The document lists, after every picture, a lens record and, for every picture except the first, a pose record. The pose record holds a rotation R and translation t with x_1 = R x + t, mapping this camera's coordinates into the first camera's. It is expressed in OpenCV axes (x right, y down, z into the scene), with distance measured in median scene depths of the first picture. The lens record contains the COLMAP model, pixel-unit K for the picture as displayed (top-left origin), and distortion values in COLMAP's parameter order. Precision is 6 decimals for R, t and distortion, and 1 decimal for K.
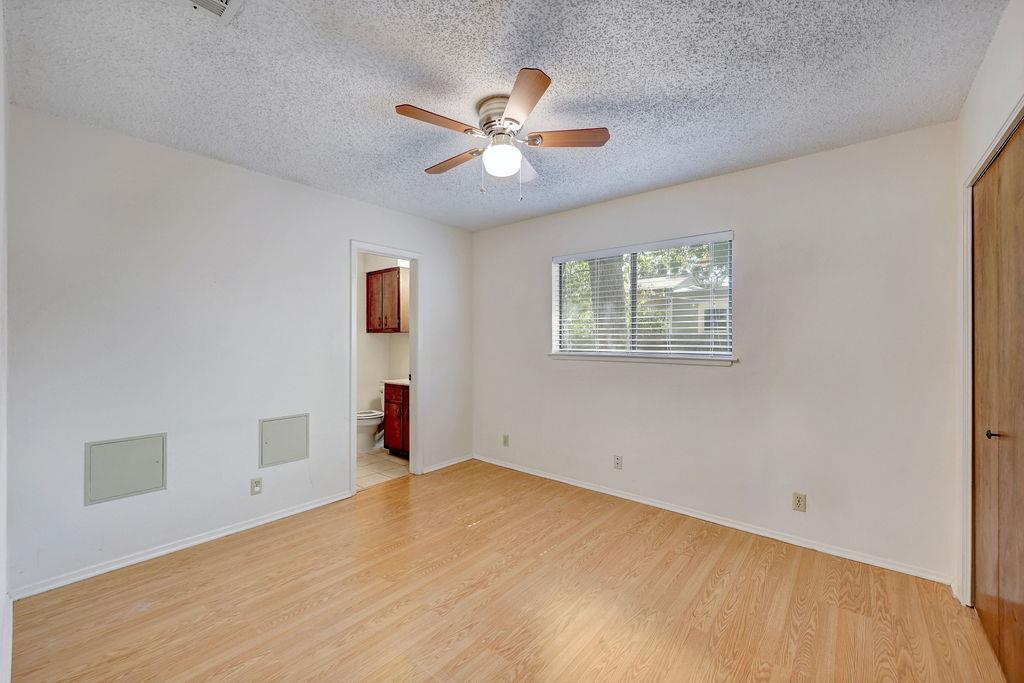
lens RADIAL K [[416.1, 0, 509.6], [0, 416.1, 337.6], [0, 0, 1]] dist [0.000524, 0.000114]
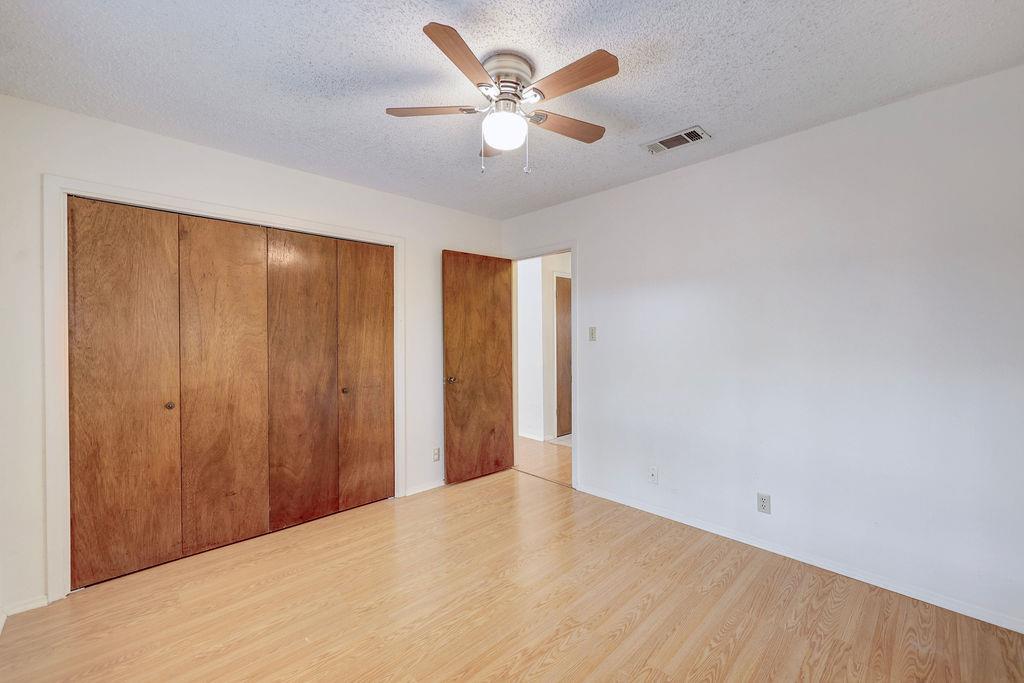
lens RADIAL K [[416.1, 0, 509.6], [0, 416.1, 337.6], [0, 0, 1]] dist [0.000524, 0.000114]
pose [[-0.994377, 0.007459, 0.105631, -0.128704], [0.007587, 0.999971, 0.000812, 0.000128], [-0.105622, 0.001609, -0.994405, 1.958897]]
